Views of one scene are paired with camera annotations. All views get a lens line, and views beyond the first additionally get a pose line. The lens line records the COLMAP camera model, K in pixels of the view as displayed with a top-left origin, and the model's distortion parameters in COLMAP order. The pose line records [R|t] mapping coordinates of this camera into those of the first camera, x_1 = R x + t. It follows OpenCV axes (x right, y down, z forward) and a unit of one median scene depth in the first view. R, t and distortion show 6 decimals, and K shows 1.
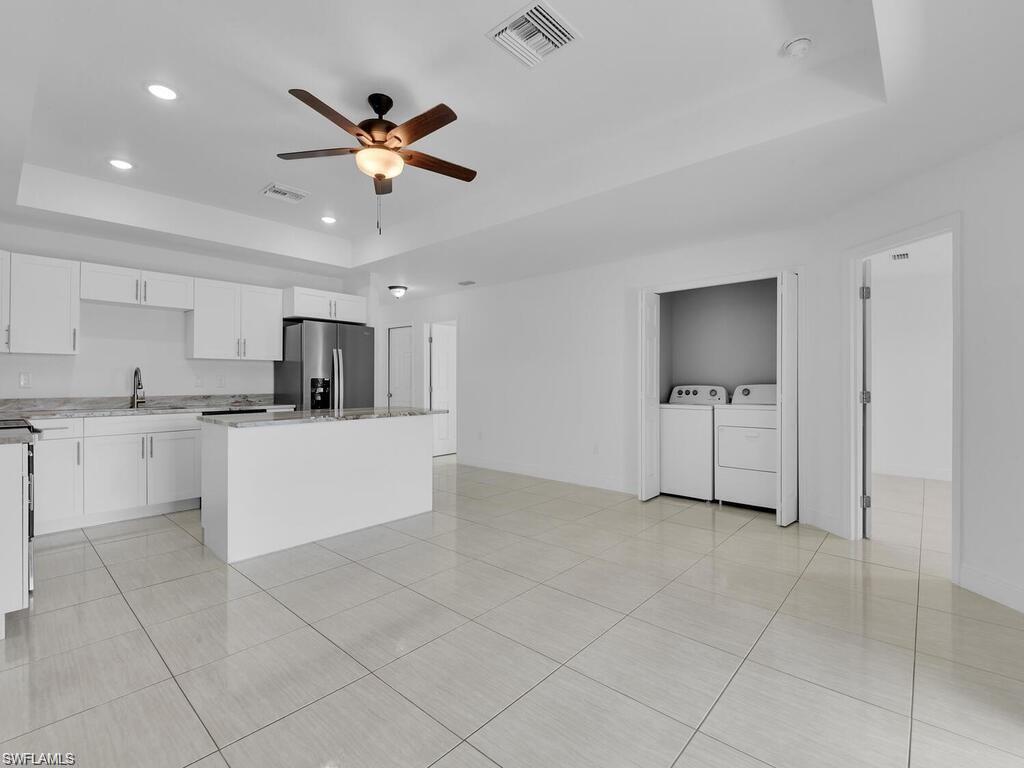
lens RADIAL K [[468.5, 0, 526.9], [0, 468.5, 378.2], [0, 0, 1]] dist [-0.017471, -0.007041]
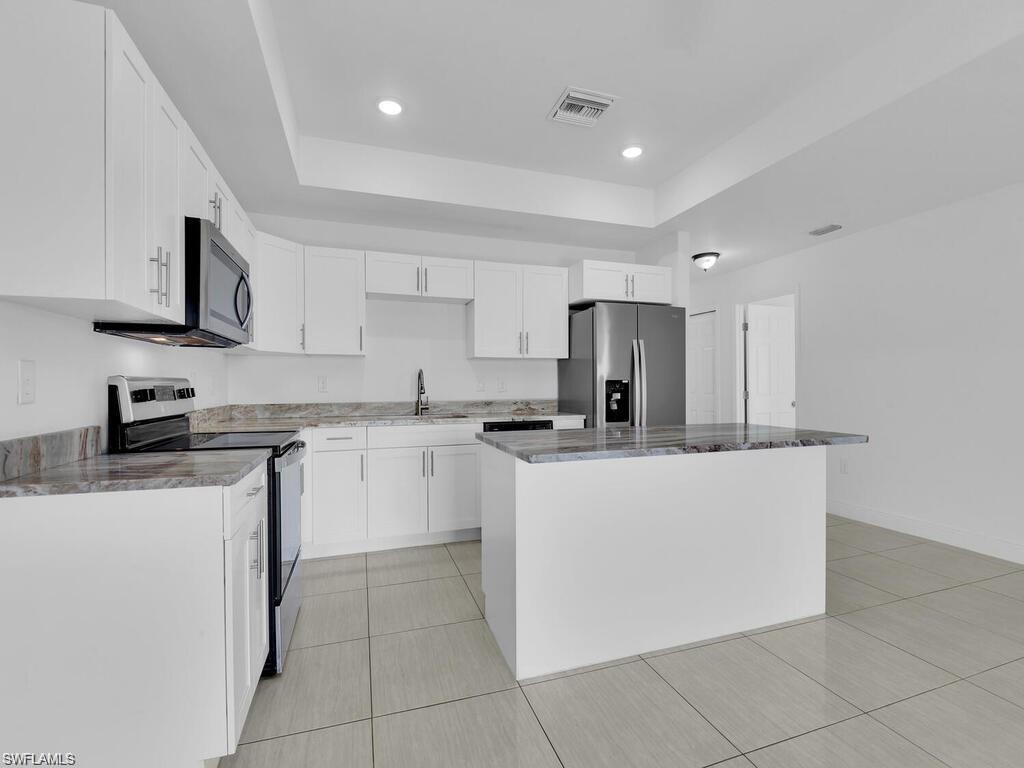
lens RADIAL K [[468.5, 0, 514.1], [0, 468.5, 383.6], [0, 0, 1]] dist [-0.017471, -0.007041]
pose [[0.851725, -0.005472, -0.523960, -0.214379], [0.007145, 0.999974, 0.001170, 0.004220], [0.523940, -0.004741, 0.851742, 0.314964]]
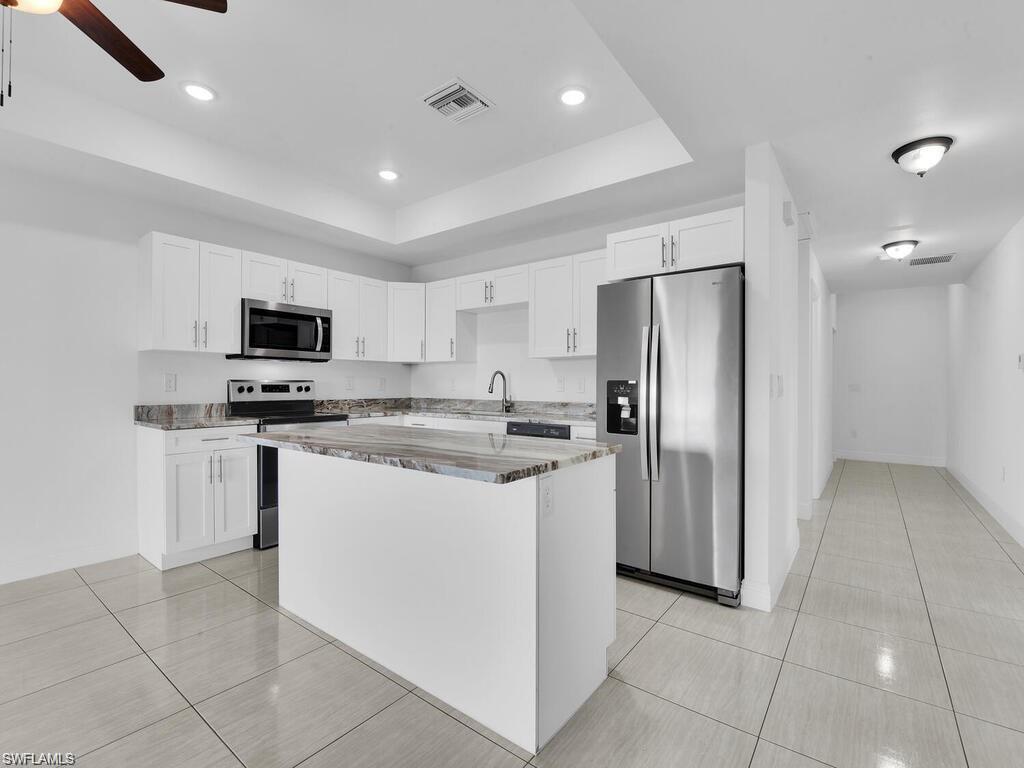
lens RADIAL K [[468.5, 0, 508.1], [0, 468.5, 381.4], [0, 0, 1]] dist [-0.017471, -0.007041]
pose [[0.034094, -0.009148, -0.999377, 0.136116], [0.003683, 0.999952, -0.009028, 0.007363], [0.999412, -0.003373, 0.034126, 0.914775]]
